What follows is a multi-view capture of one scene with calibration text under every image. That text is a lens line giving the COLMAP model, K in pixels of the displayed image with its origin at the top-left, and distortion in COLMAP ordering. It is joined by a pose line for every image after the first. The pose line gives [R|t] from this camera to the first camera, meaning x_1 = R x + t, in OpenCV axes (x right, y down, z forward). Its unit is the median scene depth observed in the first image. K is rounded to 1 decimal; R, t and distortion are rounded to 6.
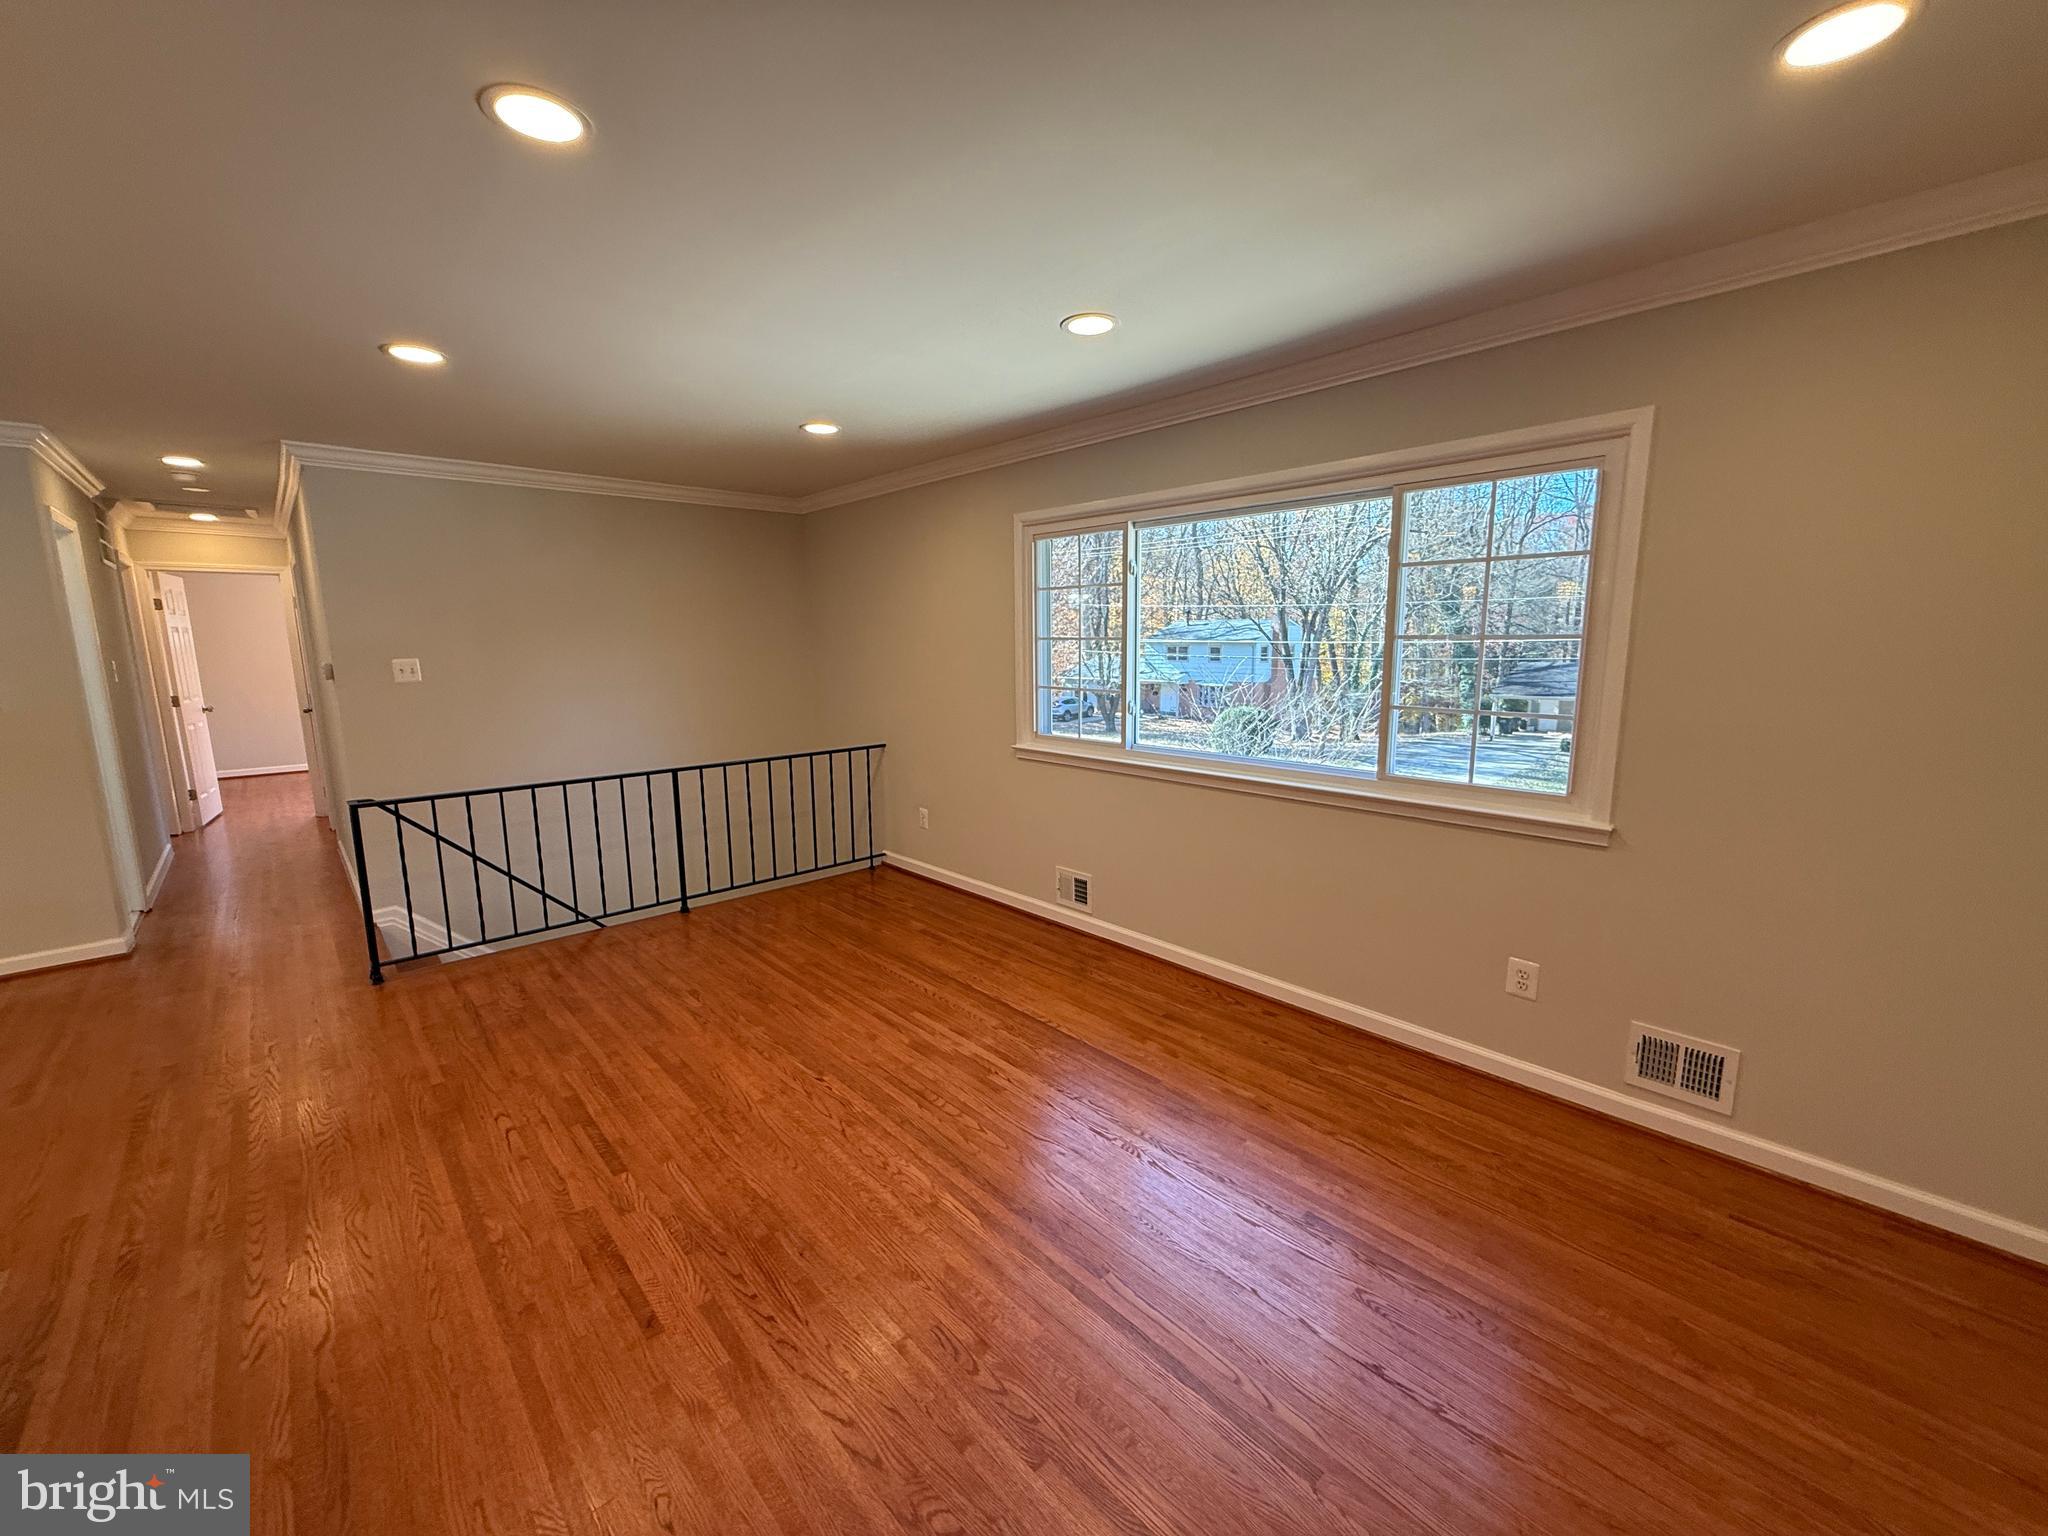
lens RADIAL K [[814.3, 0, 1018.3], [0, 814.3, 767.9], [0, 0, 1]] dist [0.000212, -0.000415]
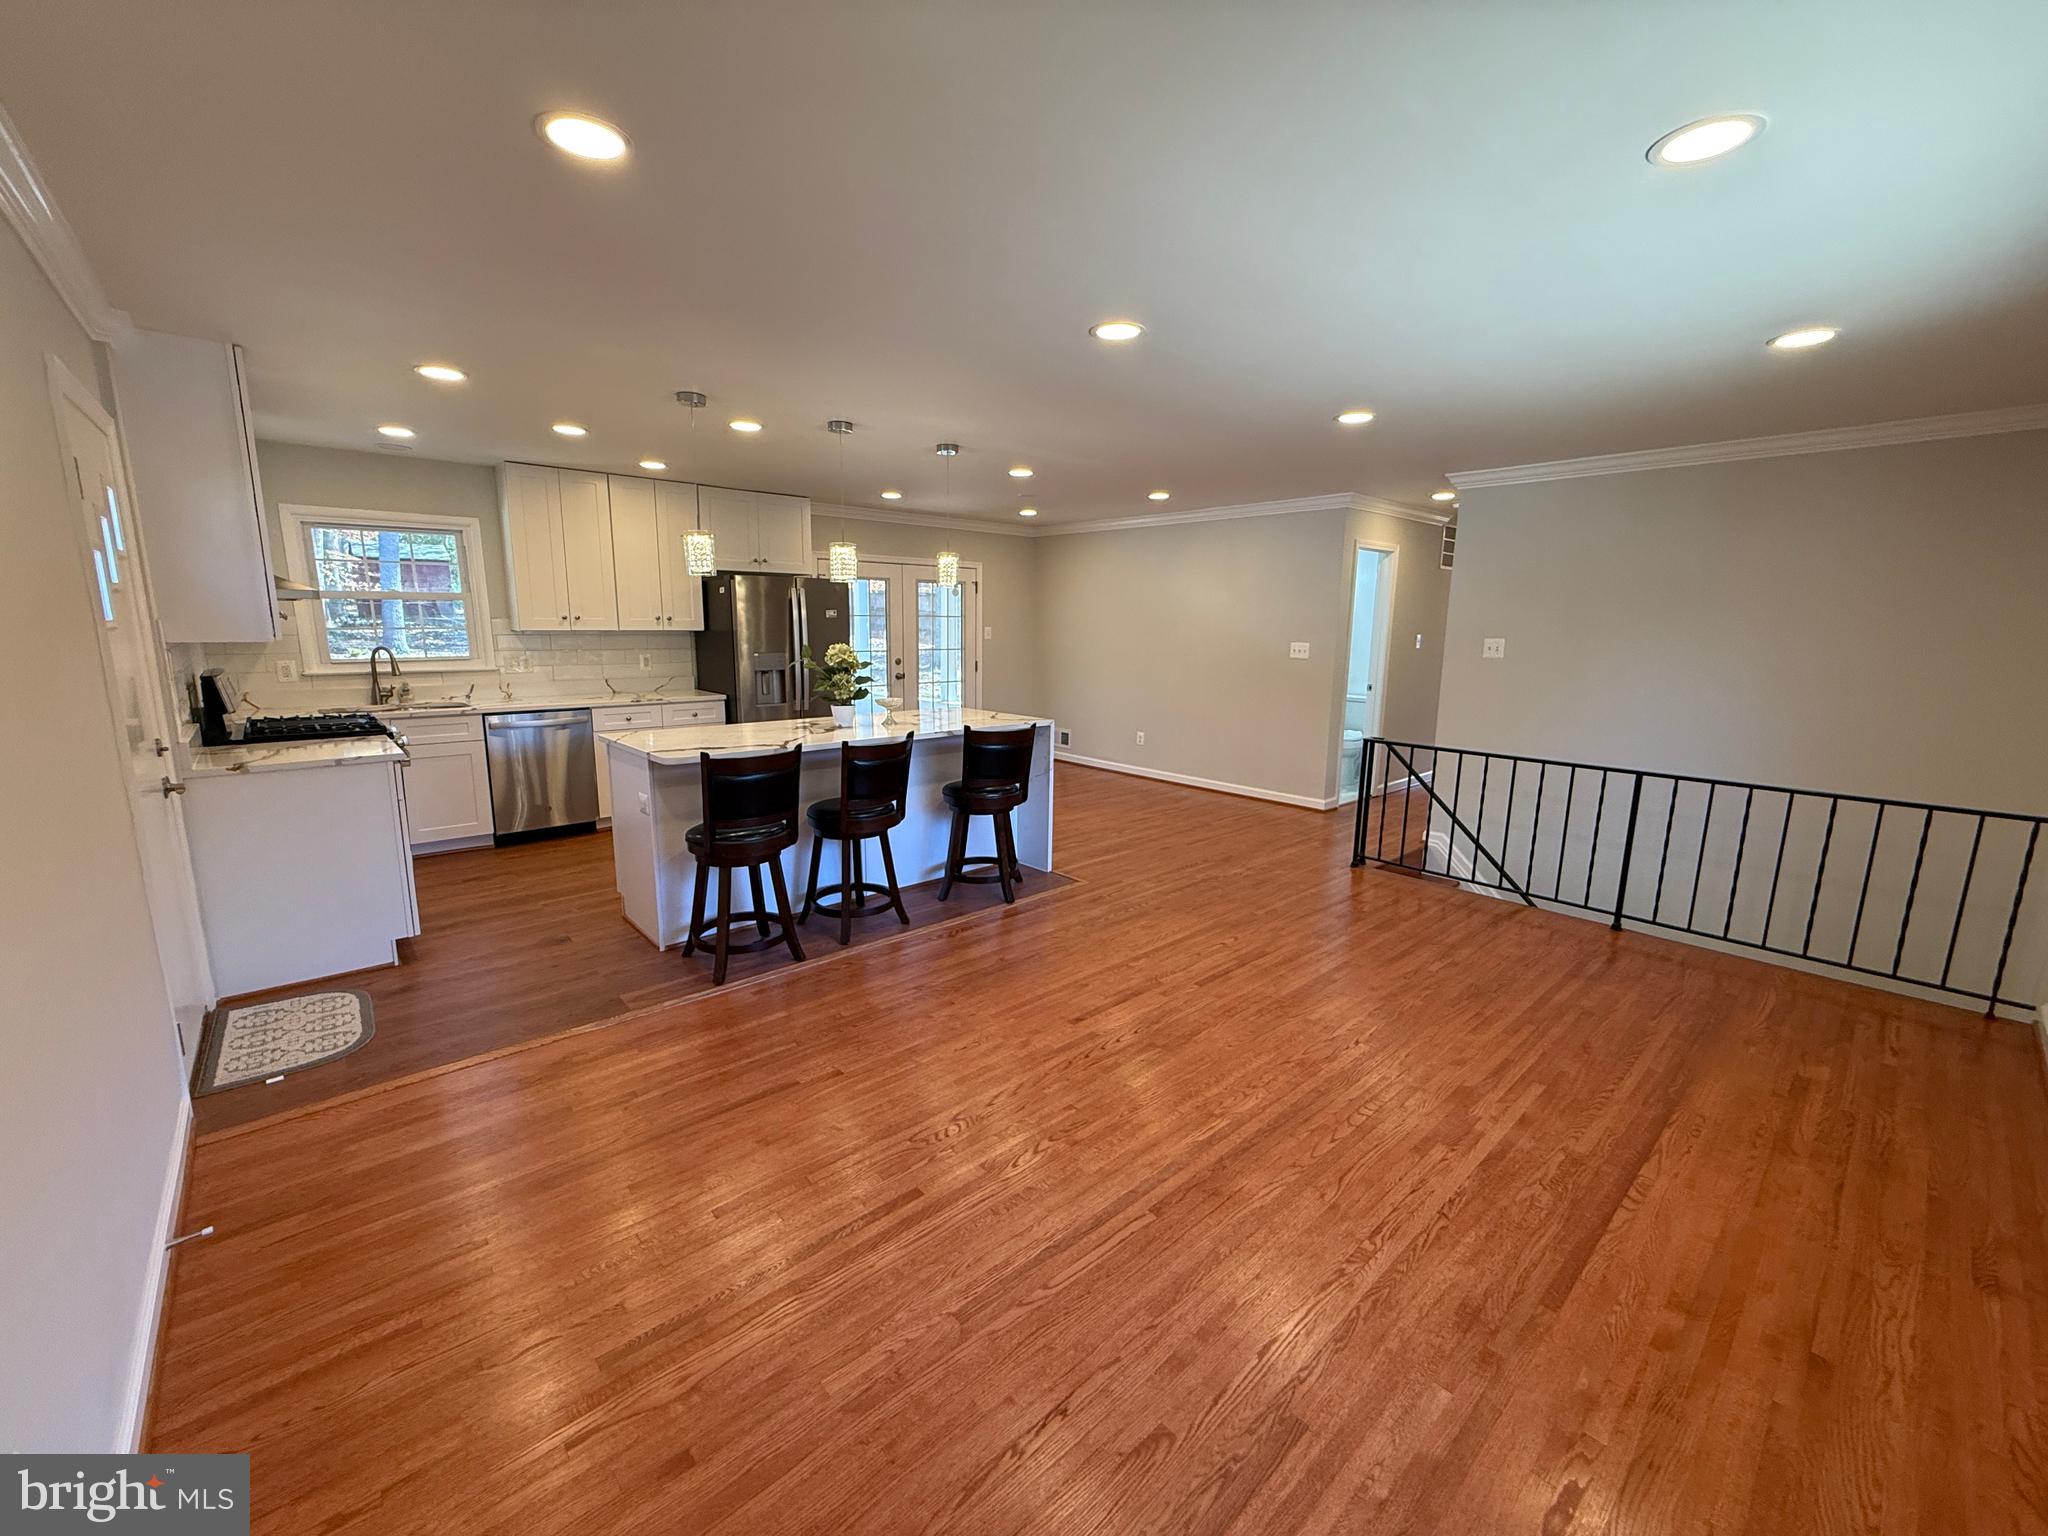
lens RADIAL K [[814.3, 0, 1017.8], [0, 814.3, 769.1], [0, 0, 1]] dist [0.000212, -0.000415]
pose [[-0.014937, 0.190489, -0.981576, 0.560798], [-0.170652, 0.966796, 0.190217, -0.066045], [0.985218, 0.170349, 0.018066, 0.370928]]
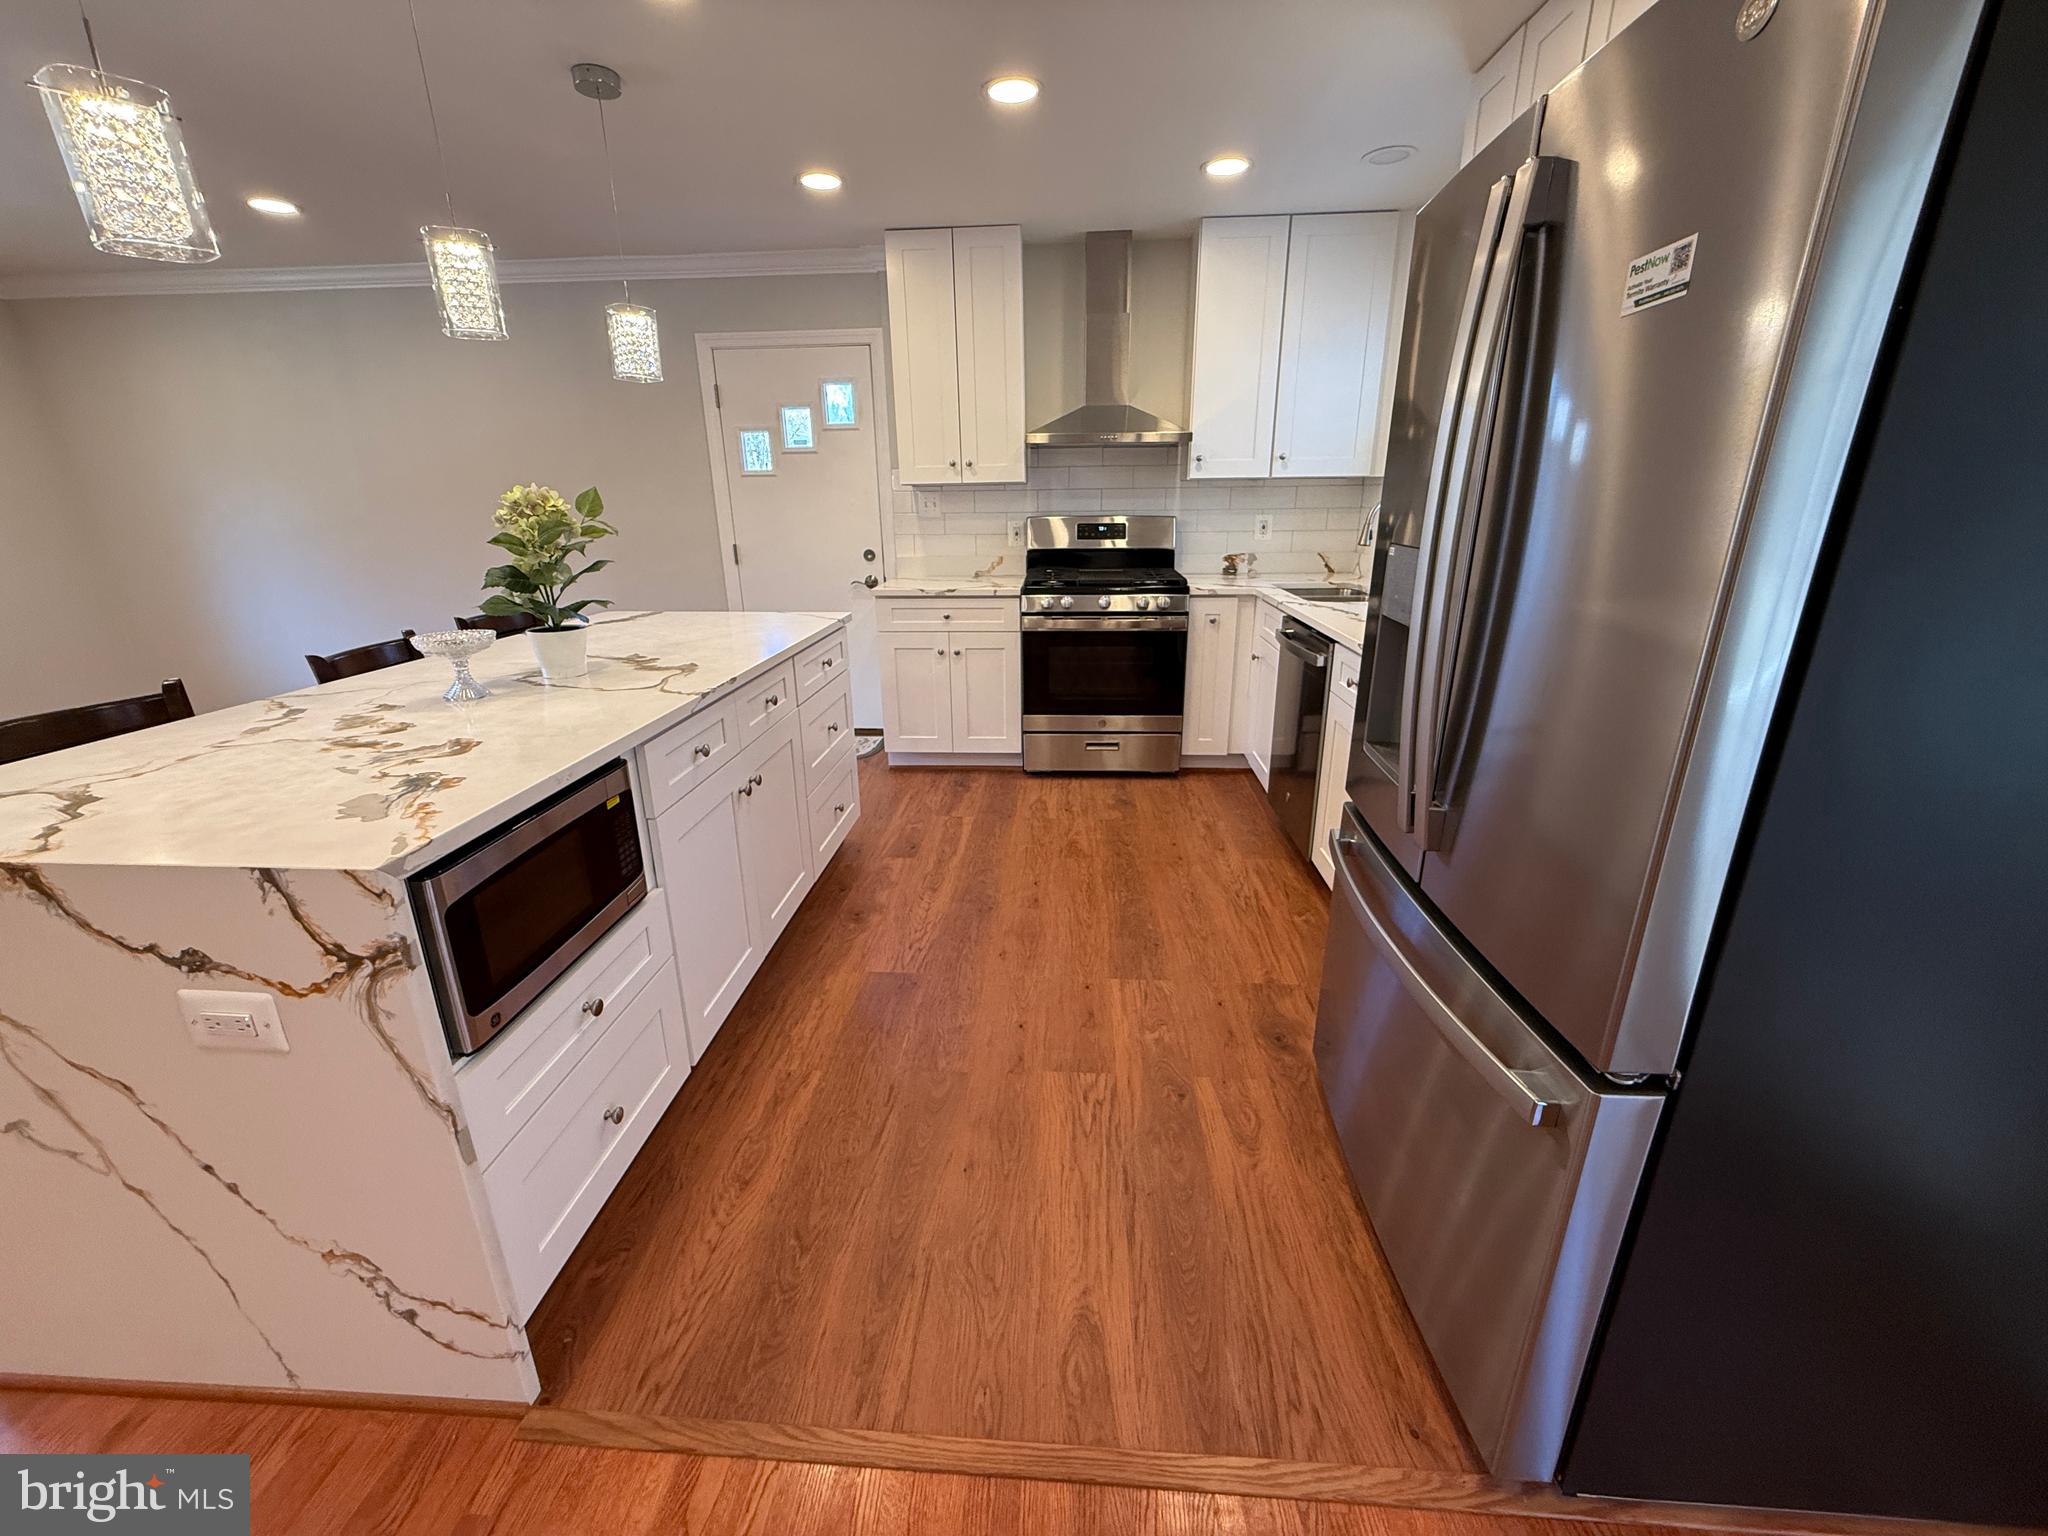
lens RADIAL K [[814.3, 0, 1018.1], [0, 814.3, 765.9], [0, 0, 1]] dist [0.000212, -0.000415]
pose [[-0.691338, -0.210823, 0.691090, -1.223824], [0.133540, 0.902724, 0.408971, 0.016517], [-0.710084, 0.375025, -0.595934, 0.261995]]
